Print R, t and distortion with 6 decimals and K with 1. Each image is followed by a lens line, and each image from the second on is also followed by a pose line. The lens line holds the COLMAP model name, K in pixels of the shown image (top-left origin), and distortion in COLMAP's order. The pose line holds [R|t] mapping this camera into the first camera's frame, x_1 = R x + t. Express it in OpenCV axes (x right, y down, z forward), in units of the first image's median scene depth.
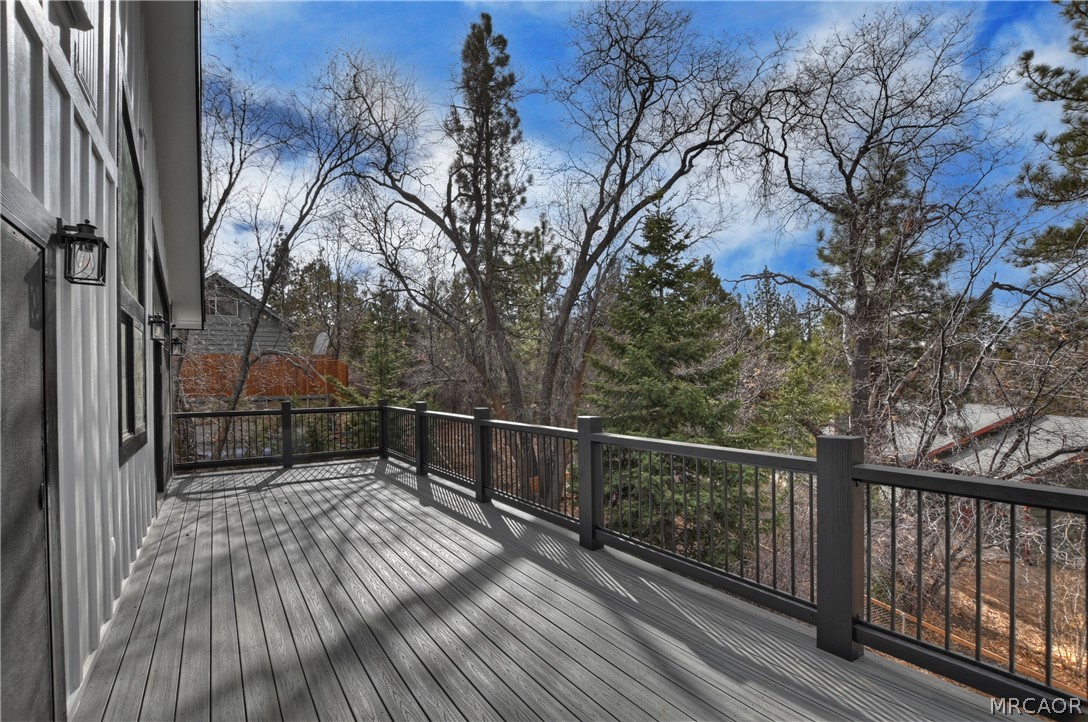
lens RADIAL K [[516.1, 0, 542.1], [0, 516.1, 381.5], [0, 0, 1]] dist [-0.000490, -0.000155]
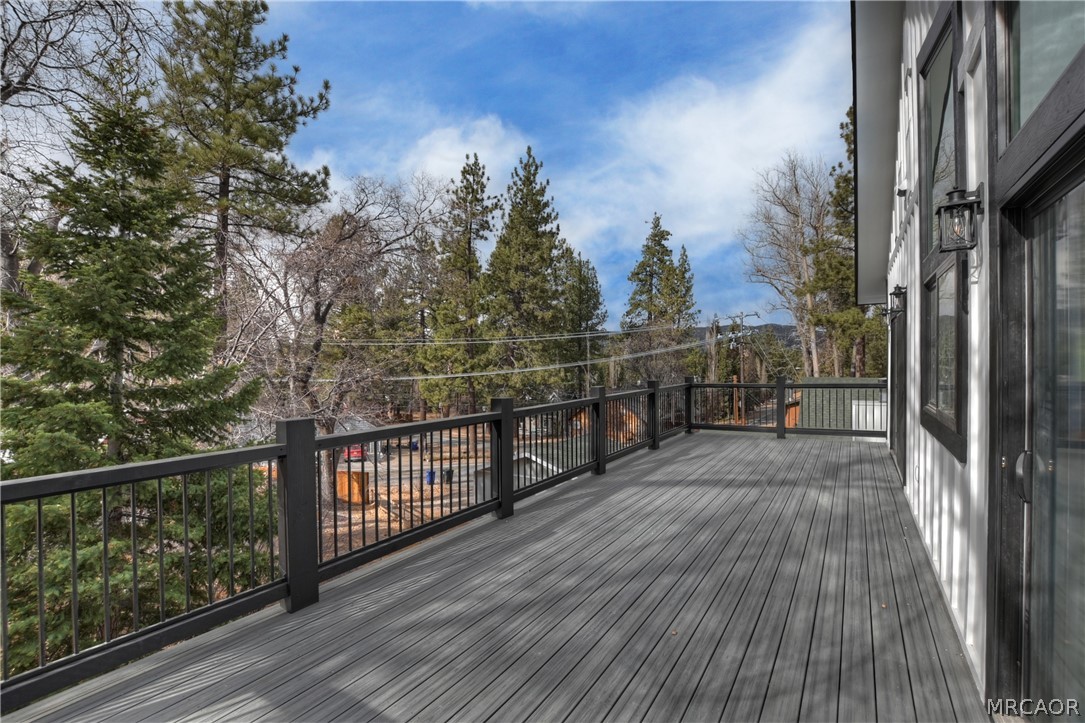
lens RADIAL K [[467.5, 0, 542.5], [0, 467.5, 361.5], [0, 0, 1]] dist [0.000996, -0.000609]
pose [[-0.404893, 0.017365, 0.914199, -0.923416], [0.014917, 0.999812, -0.012385, 0.003781], [-0.914242, 0.008623, -0.405076, 1.417649]]
